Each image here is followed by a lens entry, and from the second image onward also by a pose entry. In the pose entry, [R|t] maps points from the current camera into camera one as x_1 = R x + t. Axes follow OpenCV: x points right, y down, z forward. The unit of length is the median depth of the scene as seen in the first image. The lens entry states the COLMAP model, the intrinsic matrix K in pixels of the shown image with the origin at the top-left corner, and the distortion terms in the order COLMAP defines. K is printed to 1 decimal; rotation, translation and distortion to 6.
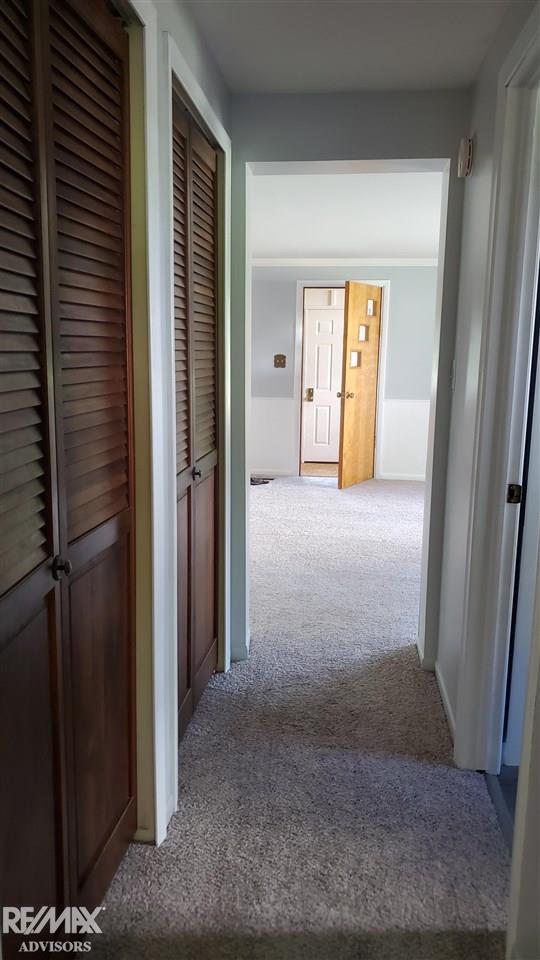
lens RADIAL K [[759.8, 0, 270.0], [0, 759.8, 480.0], [0, 0, 1]] dist [0.101514, -0.001917]
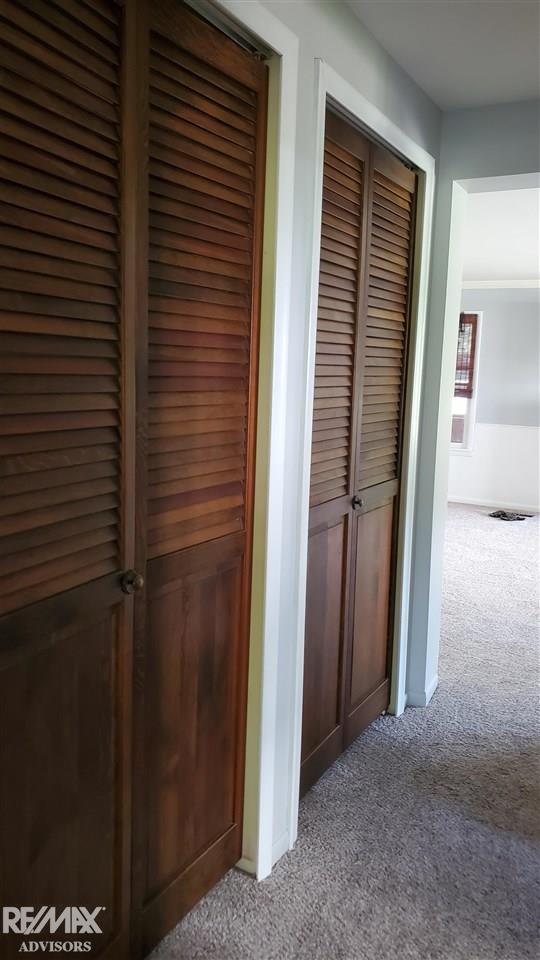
lens RADIAL K [[759.8, 0, 270.0], [0, 759.8, 480.0], [0, 0, 1]] dist [0.101514, -0.001917]
pose [[0.930540, 0.065102, -0.360357, 0.178725], [-0.077122, 0.996839, -0.019061, -0.012012], [0.357977, 0.045528, 0.932620, 0.067072]]
